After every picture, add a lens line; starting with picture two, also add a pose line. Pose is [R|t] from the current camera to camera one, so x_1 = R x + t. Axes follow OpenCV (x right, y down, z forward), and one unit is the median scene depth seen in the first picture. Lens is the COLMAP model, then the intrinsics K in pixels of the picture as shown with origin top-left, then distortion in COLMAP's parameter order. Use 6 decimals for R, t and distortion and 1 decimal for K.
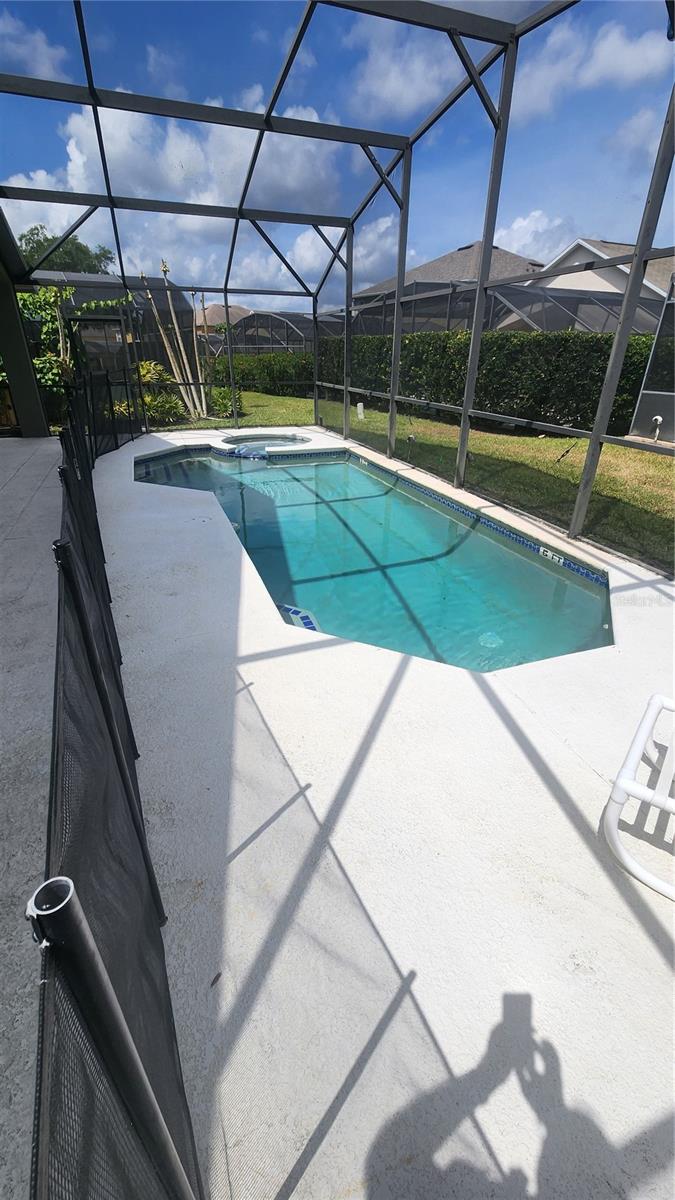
lens RADIAL K [[486.7, 0, 337.5], [0, 486.7, 600.0], [0, 0, 1]] dist [0.000732, 0.000460]
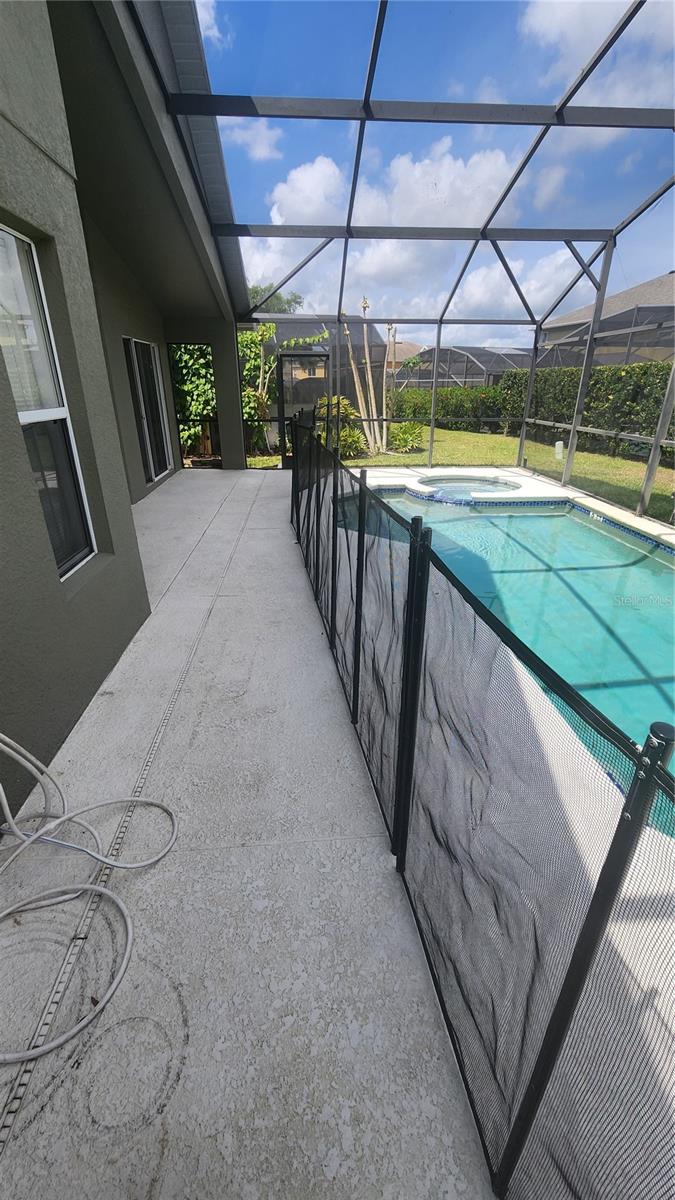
lens RADIAL K [[486.7, 0, 337.5], [0, 486.7, 600.0], [0, 0, 1]] dist [0.000732, 0.000460]
pose [[0.958694, 0.110507, -0.262096, -0.087081], [-0.125153, 0.991339, -0.039807, -0.039083], [0.255427, 0.070965, 0.964220, 0.074790]]
